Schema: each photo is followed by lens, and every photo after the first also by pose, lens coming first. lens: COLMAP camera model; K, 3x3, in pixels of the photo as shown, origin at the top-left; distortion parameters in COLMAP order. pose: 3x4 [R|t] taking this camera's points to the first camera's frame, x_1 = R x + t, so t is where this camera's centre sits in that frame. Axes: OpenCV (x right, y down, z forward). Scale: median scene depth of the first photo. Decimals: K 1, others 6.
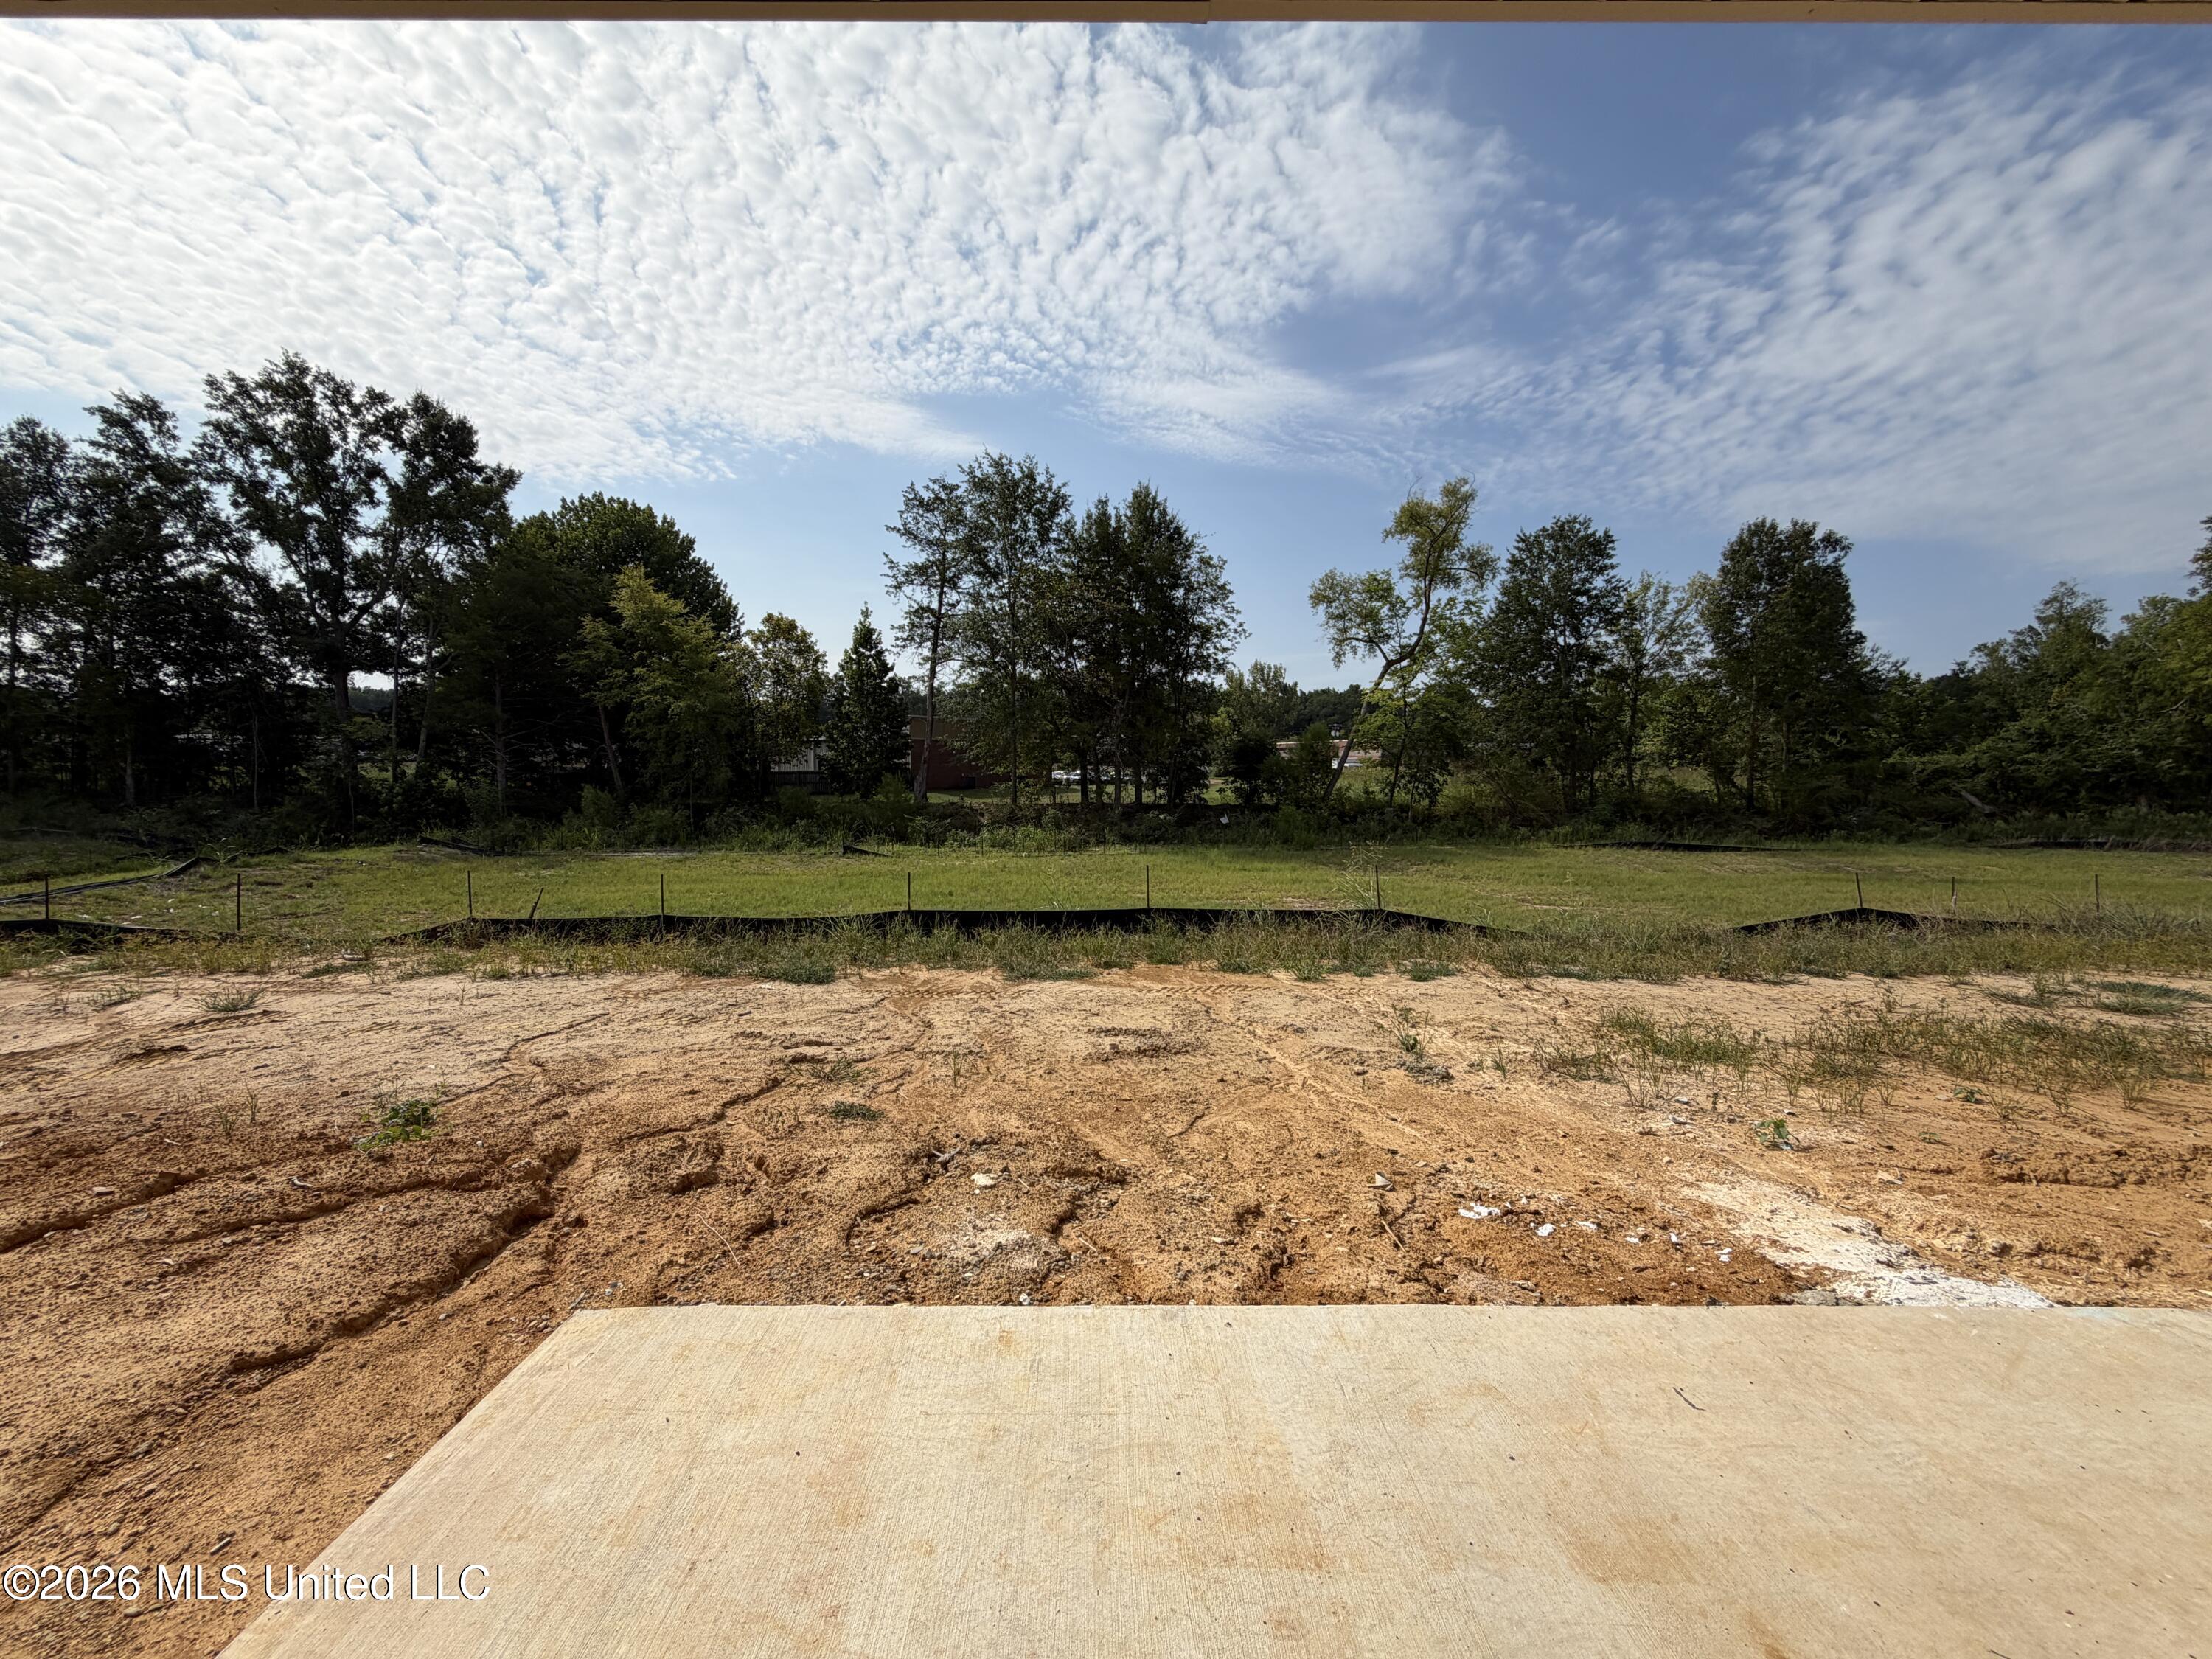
lens RADIAL K [[880.4, 0, 1100.2], [0, 880.4, 828.7], [0, 0, 1]] dist [-0.000320, 0.000057]
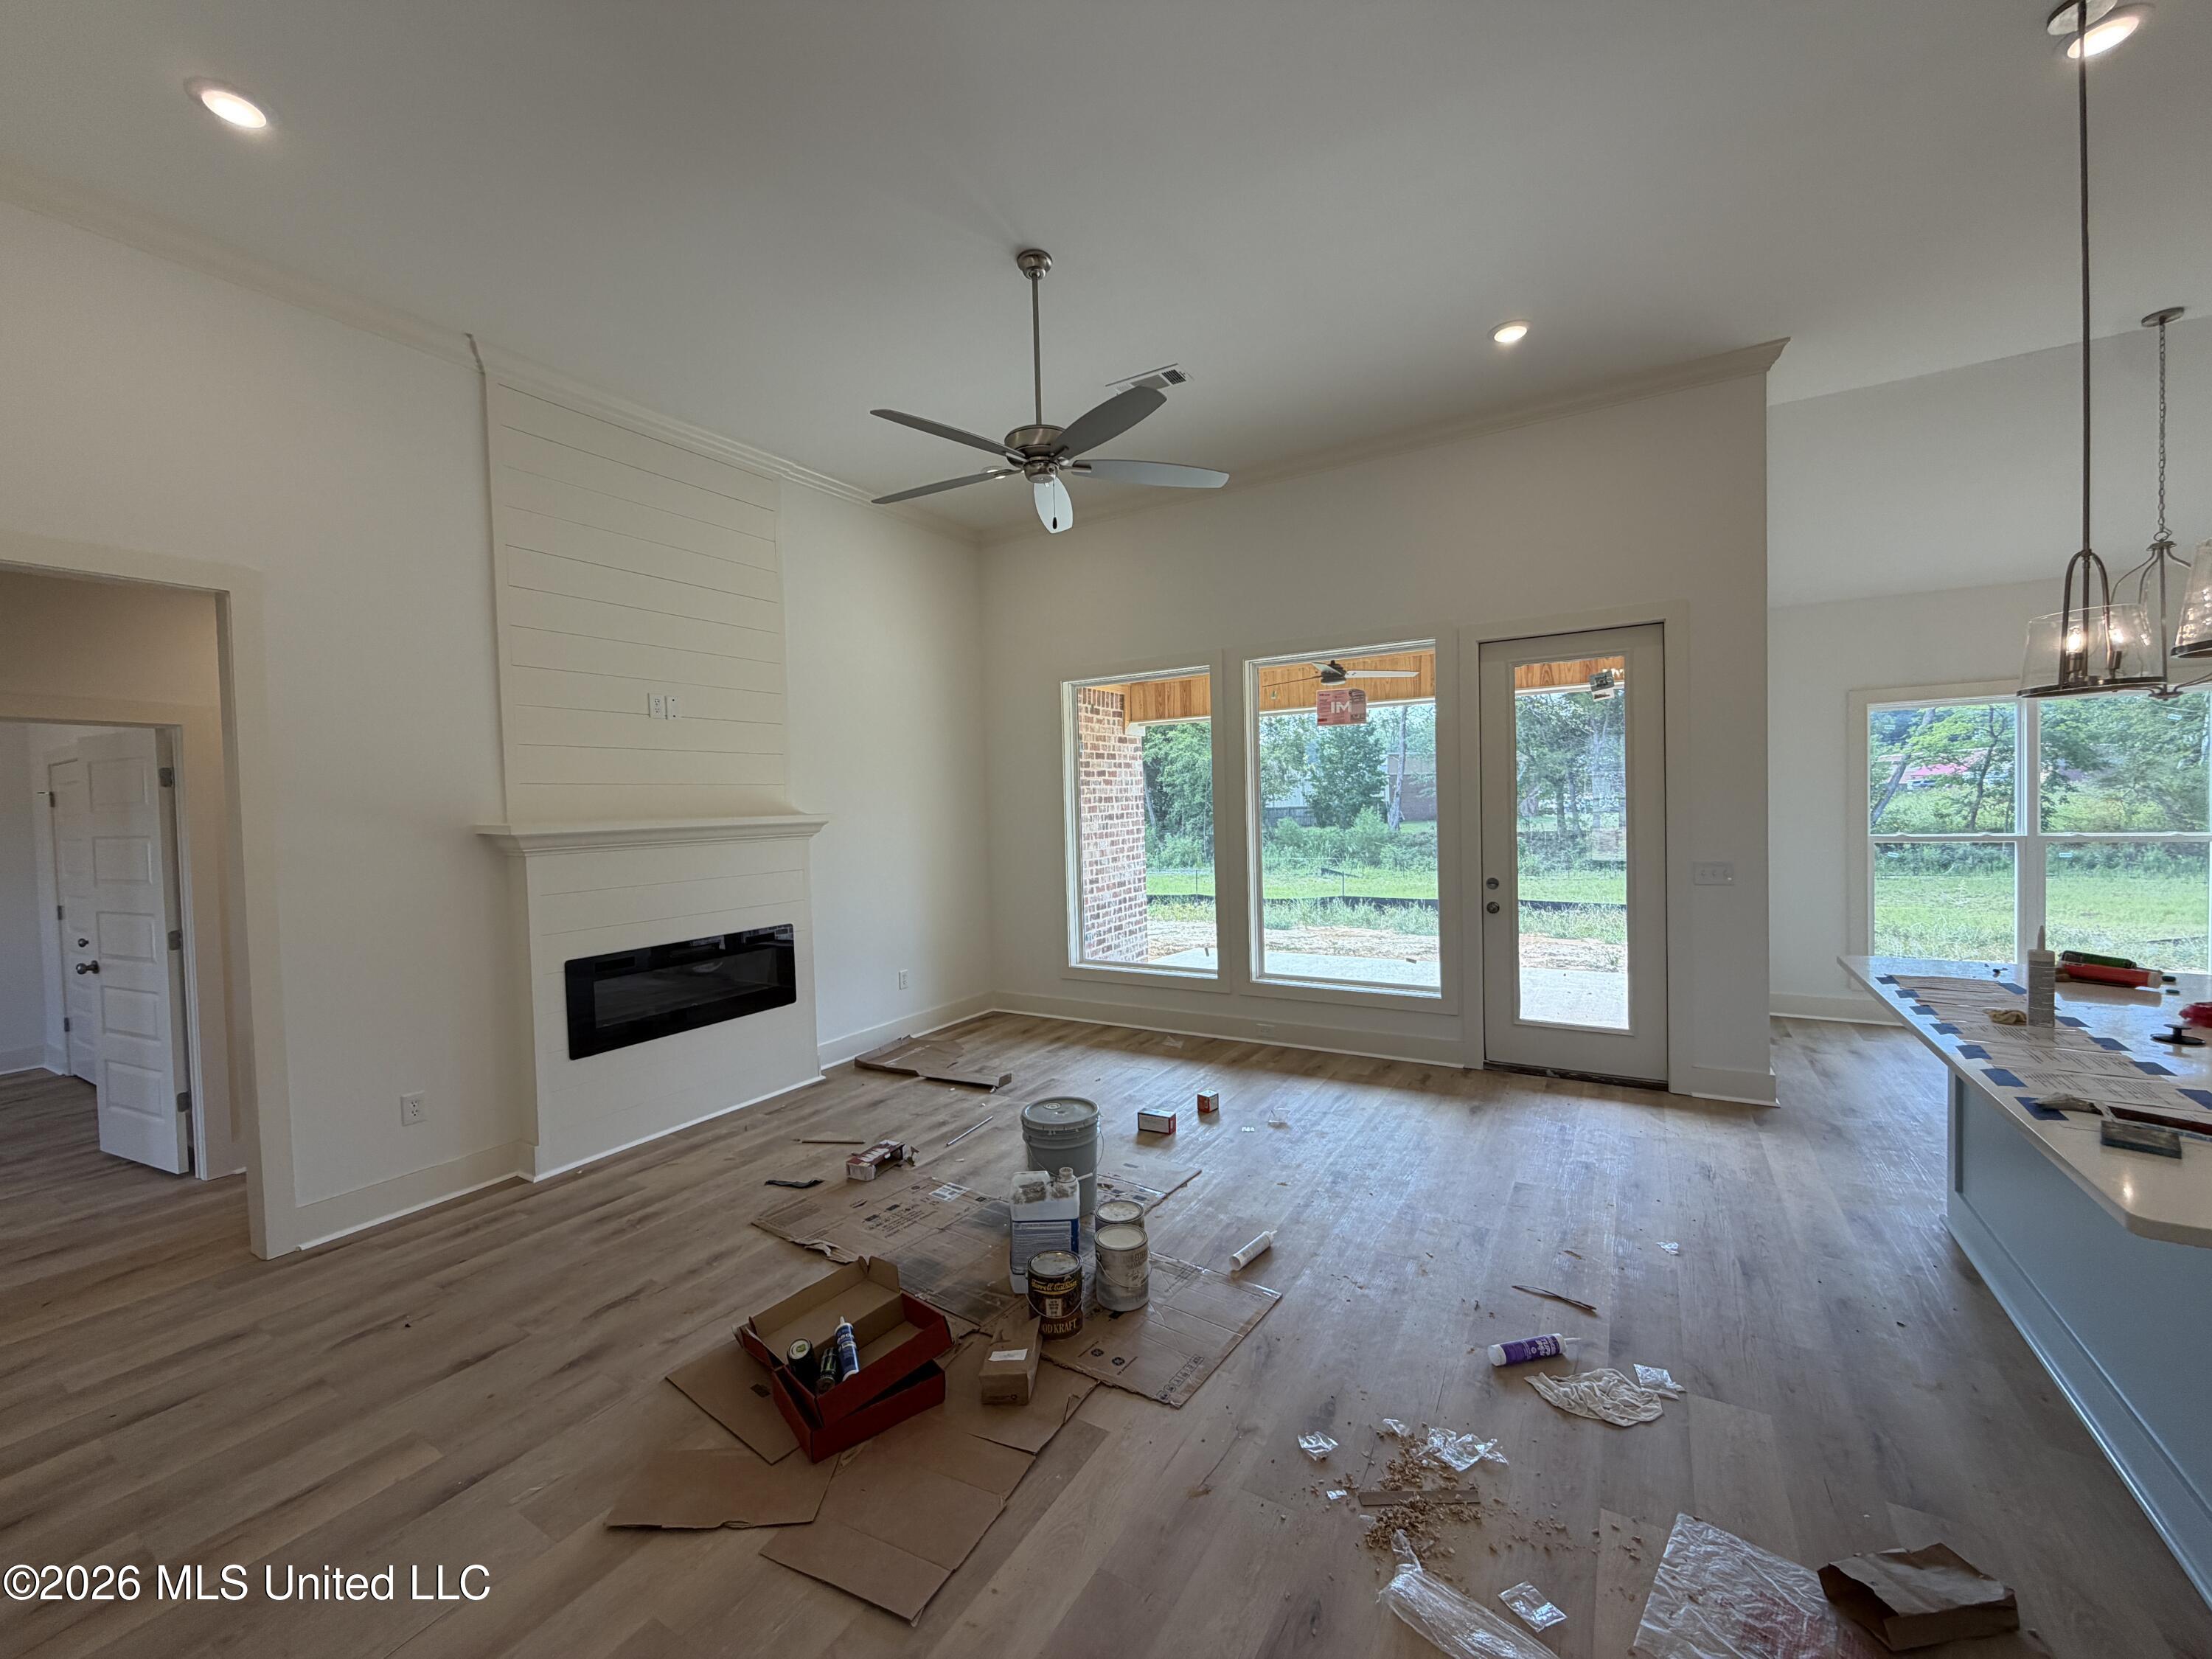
lens RADIAL K [[879.0, 0, 1100.8], [0, 879.0, 828.4], [0, 0, 1]] dist [-0.000858, -0.000060]
pose [[0.853818, -0.012183, -0.520430, 0.058173], [-0.008139, 0.999291, -0.036747, 0.009209], [0.520509, 0.035611, 0.853113, -0.139896]]
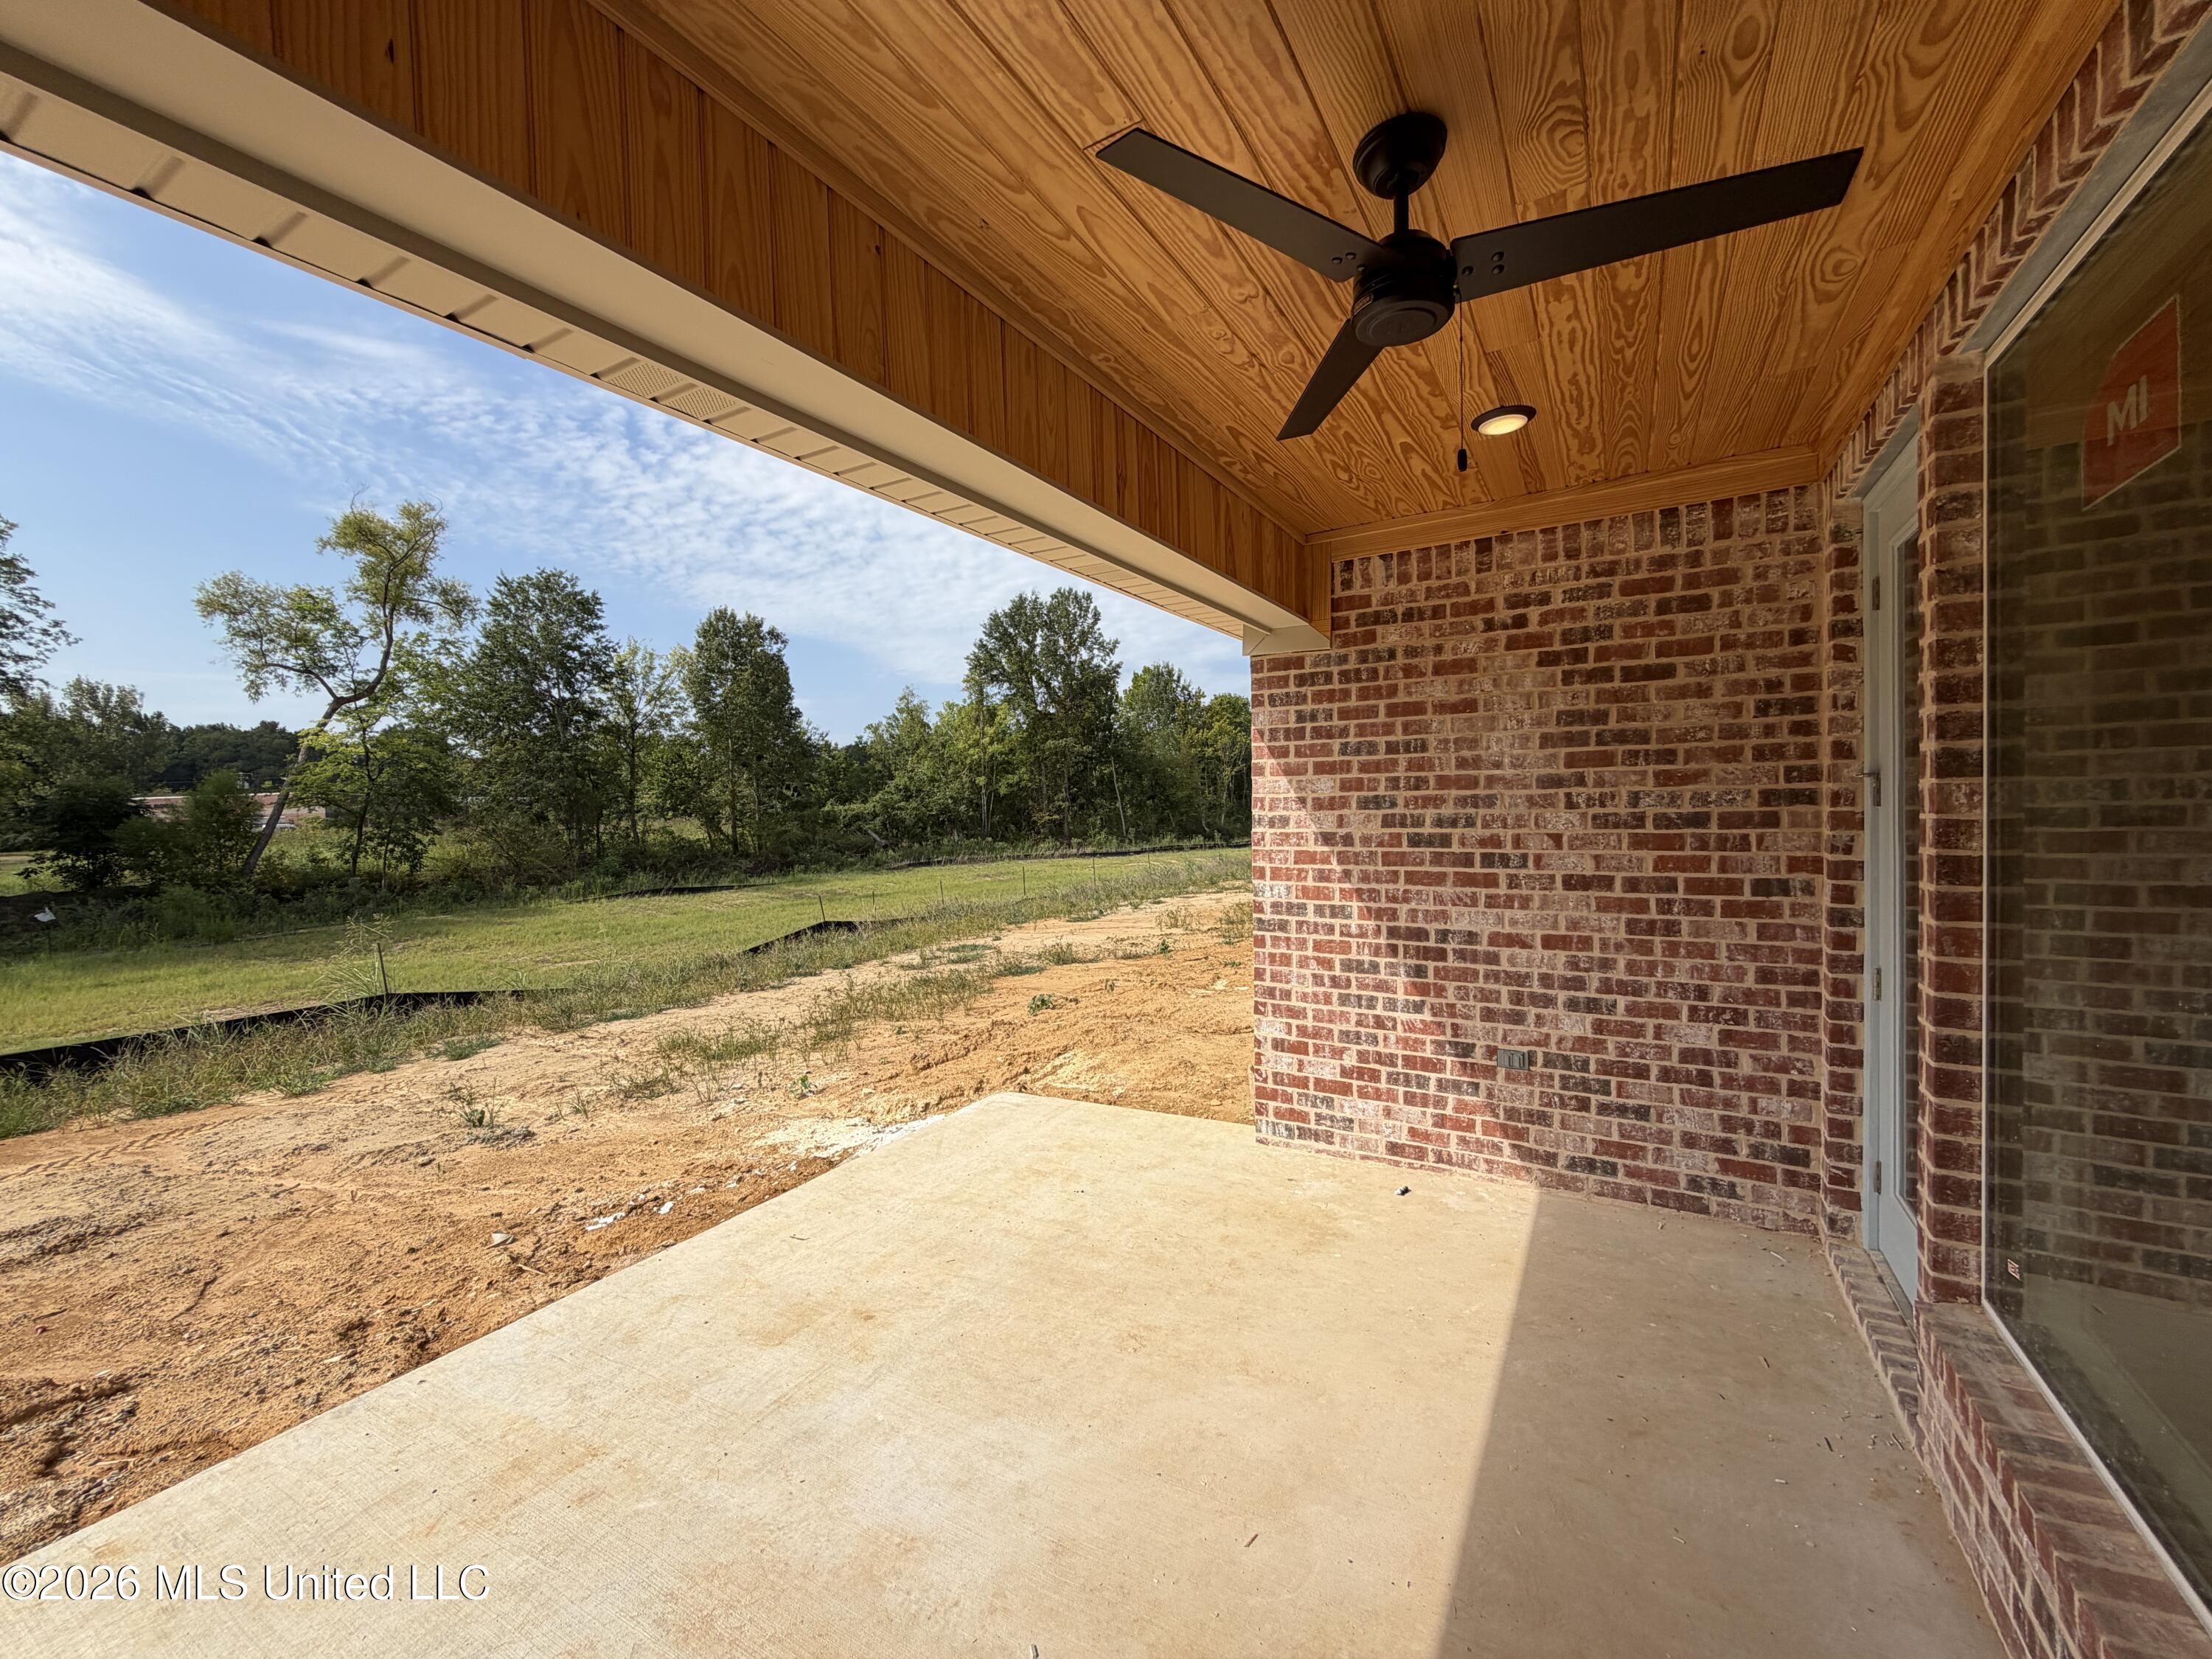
lens RADIAL K [[880.4, 0, 1100.2], [0, 880.4, 828.7], [0, 0, 1]] dist [-0.000320, 0.000057]
pose [[0.511011, -0.036336, 0.858806, -0.016228], [0.087586, 0.996107, -0.009971, 0.000152], [-0.855100, 0.080314, 0.512205, -0.013202]]
